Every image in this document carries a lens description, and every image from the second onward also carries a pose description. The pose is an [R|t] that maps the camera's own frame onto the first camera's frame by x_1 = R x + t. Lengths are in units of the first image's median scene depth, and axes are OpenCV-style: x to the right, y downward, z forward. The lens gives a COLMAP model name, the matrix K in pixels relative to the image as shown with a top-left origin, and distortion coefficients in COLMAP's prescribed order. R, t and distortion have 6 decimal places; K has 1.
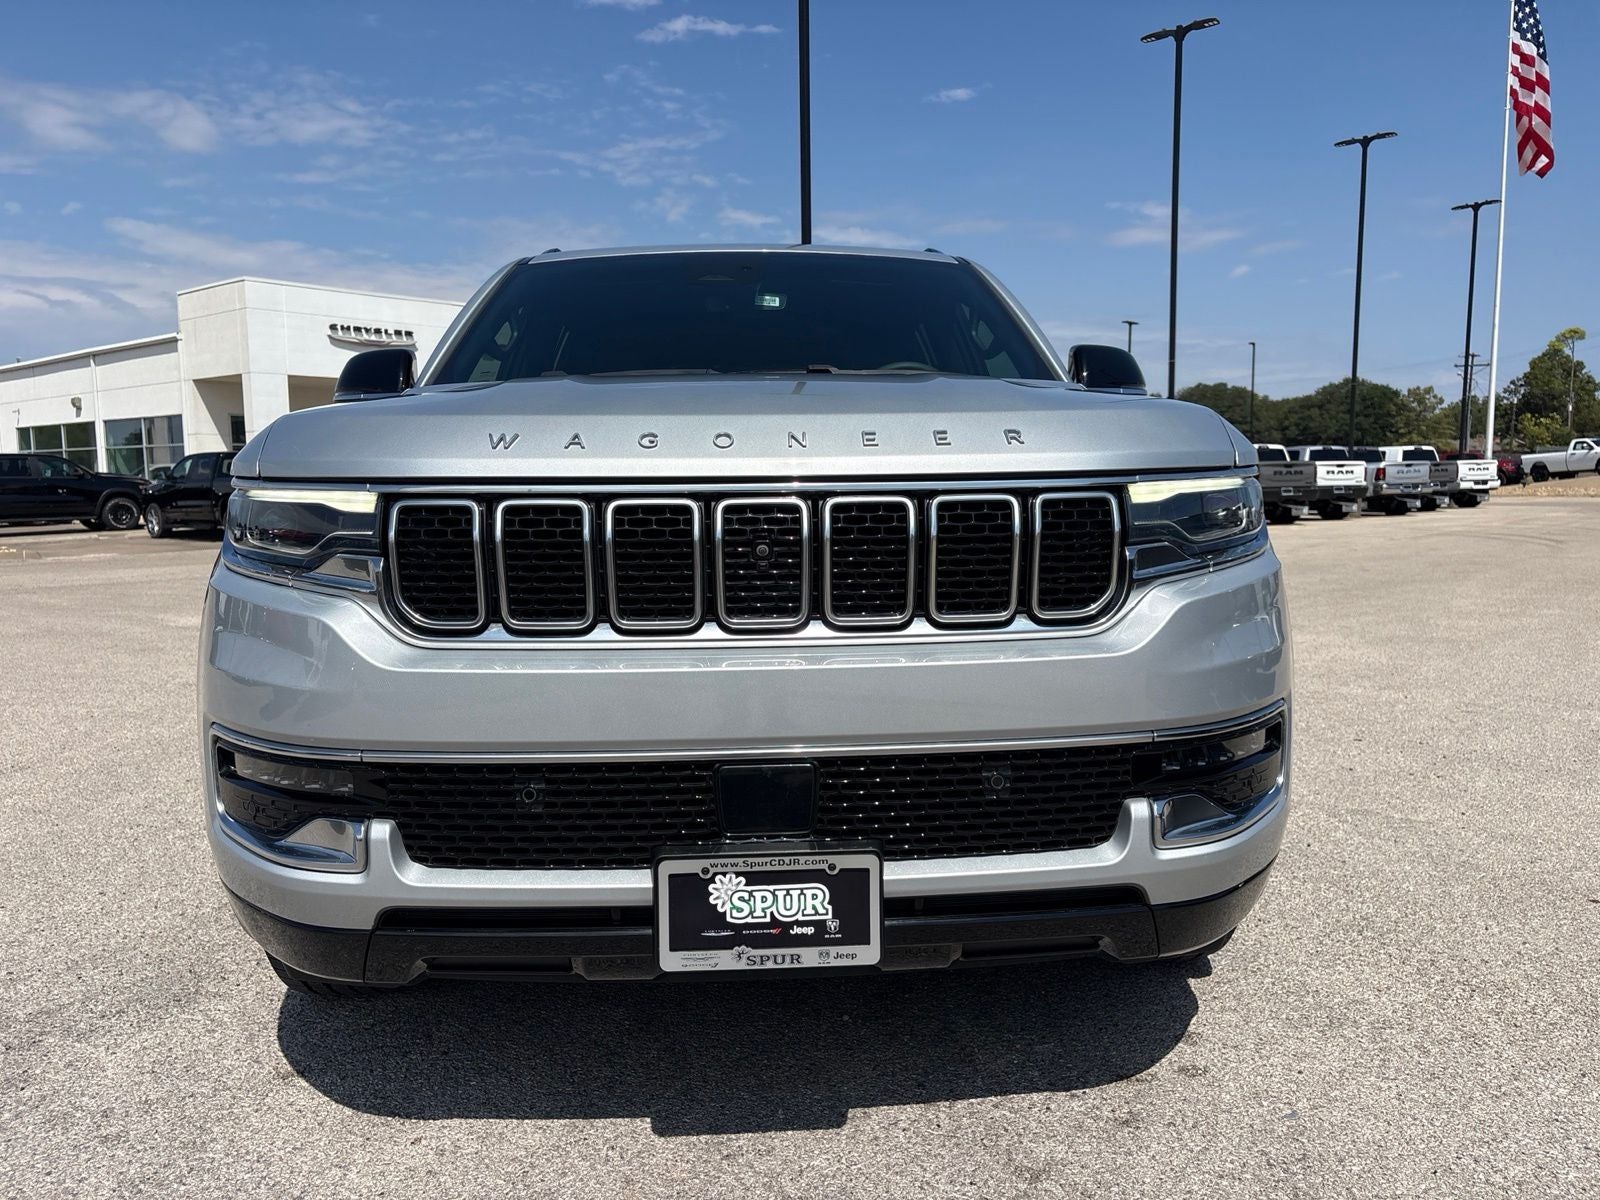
lens RADIAL K [[1270.7, 0, 807.5], [0, 1270.7, 606.2], [0, 0, 1]] dist [0.049846, -0.067395]
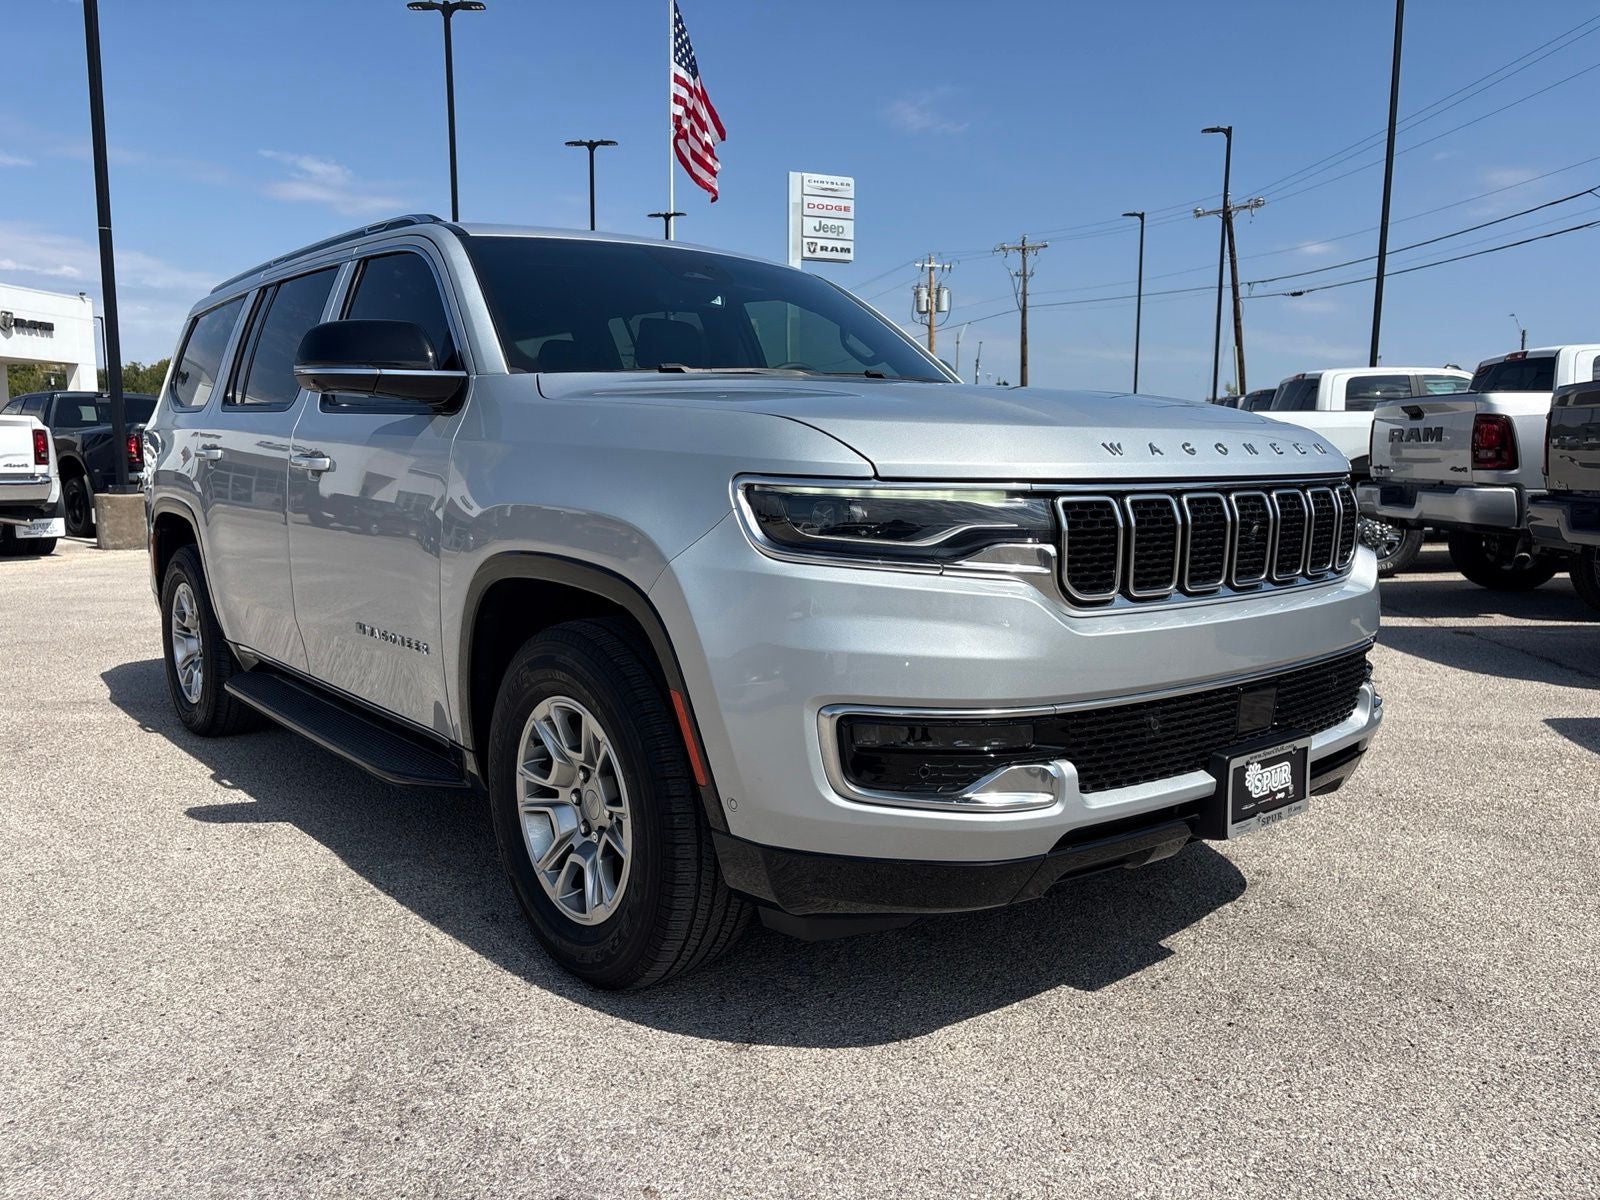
lens RADIAL K [[1274.3, 0, 831.7], [0, 1274.3, 599.8], [0, 0, 1]] dist [0.029516, -0.000873]
pose [[0.779316, -0.056557, 0.624074, -1.067864], [0.044499, 0.998399, 0.034912, -0.032517], [-0.625049, 0.000563, 0.780585, 0.157902]]
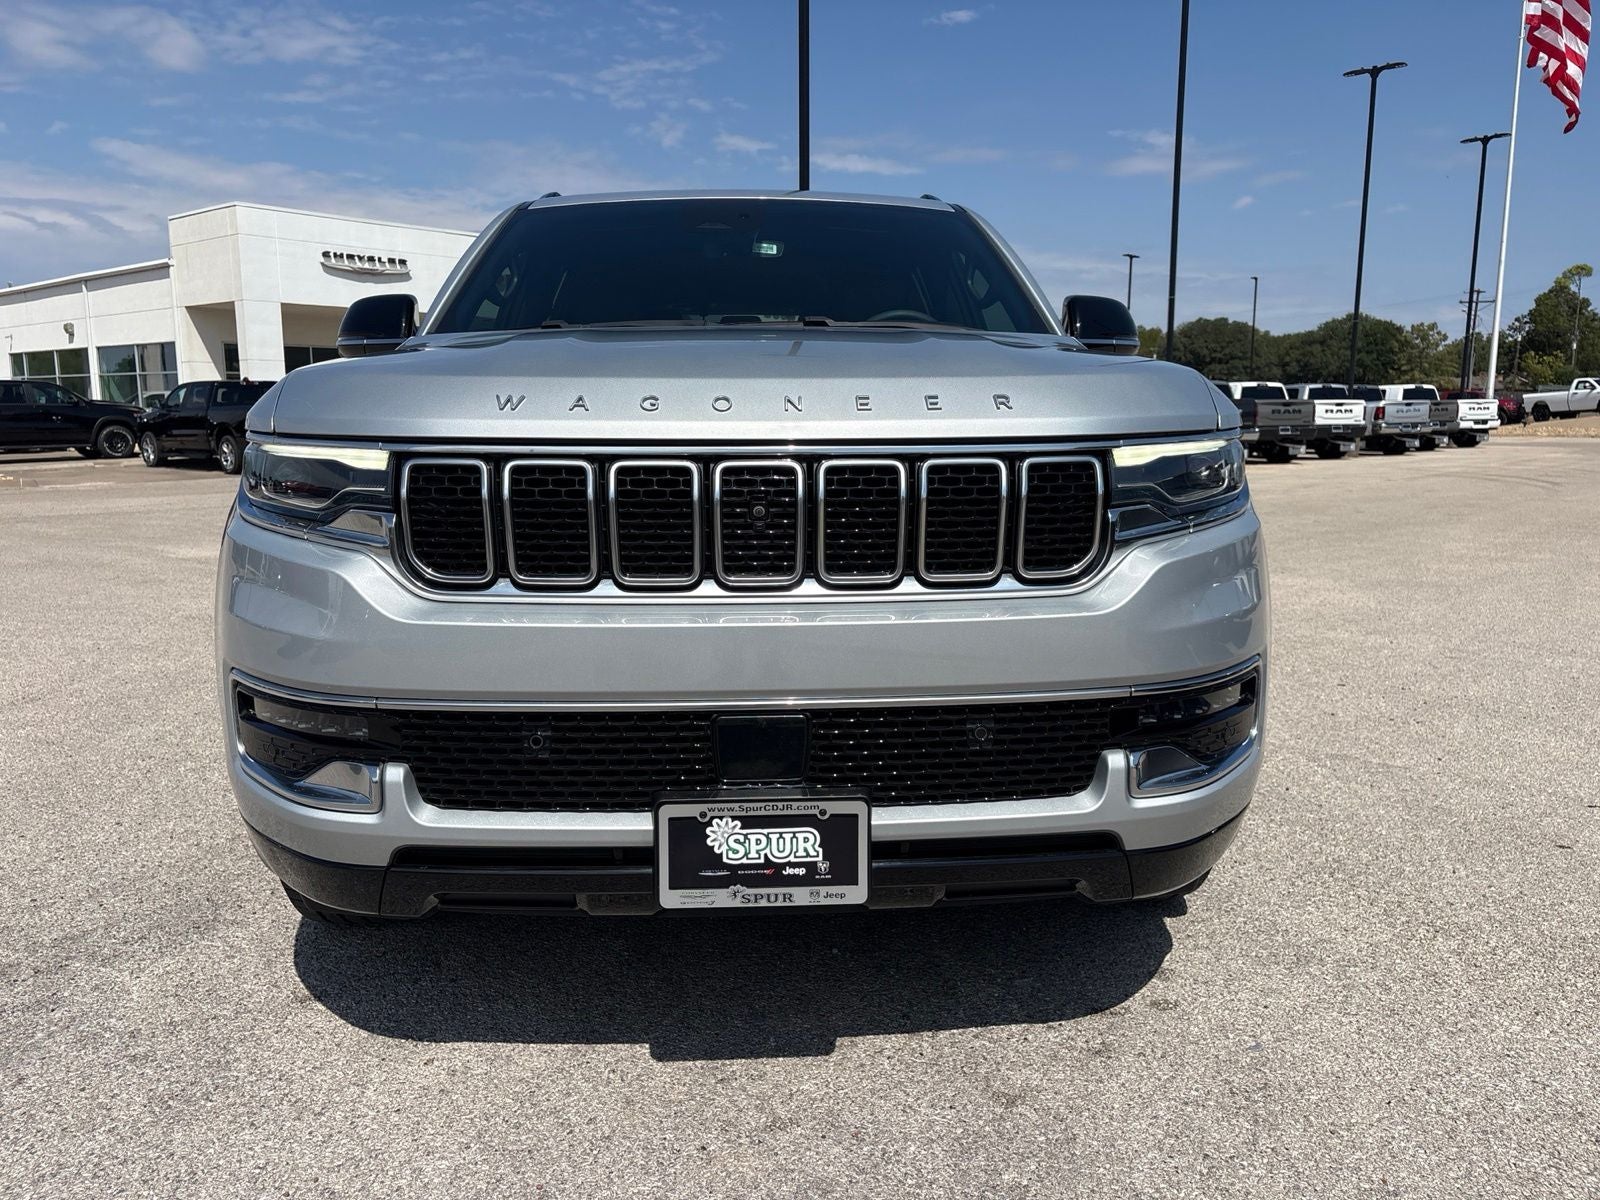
lens RADIAL K [[1272.8, 0, 795.3], [0, 1272.8, 602.6], [0, 0, 1]] dist [0.051550, -0.069798]
pose [[0.999947, 0.009215, -0.004621, -0.000256], [-0.008972, 0.998700, 0.050169, -0.017995], [0.005077, -0.050125, 0.998730, -0.038789]]
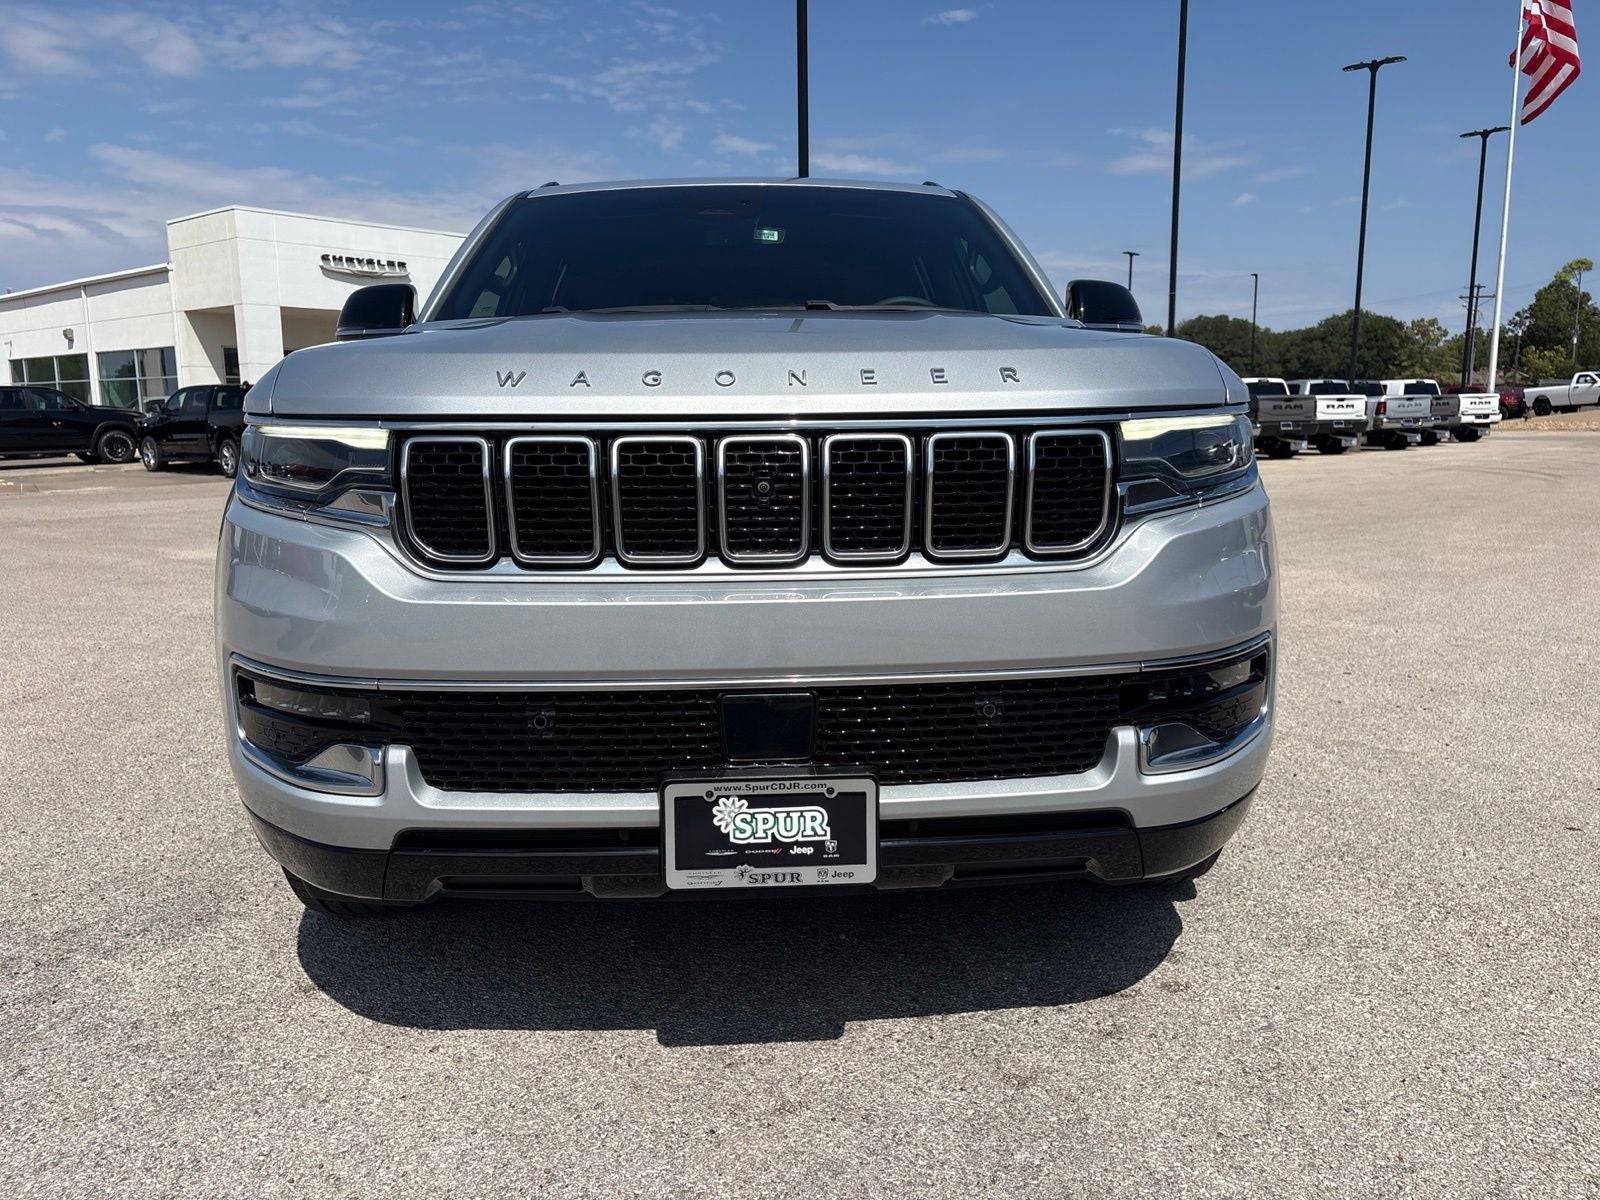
lens RADIAL K [[1271.8, 0, 799.7], [0, 1271.8, 608.5], [0, 0, 1]] dist [0.052250, -0.070357]
pose [[0.999994, 0.001379, -0.003079, -0.002440], [-0.001214, 0.998595, 0.052971, 0.000029], [0.003147, -0.052966, 0.998591, -0.029152]]
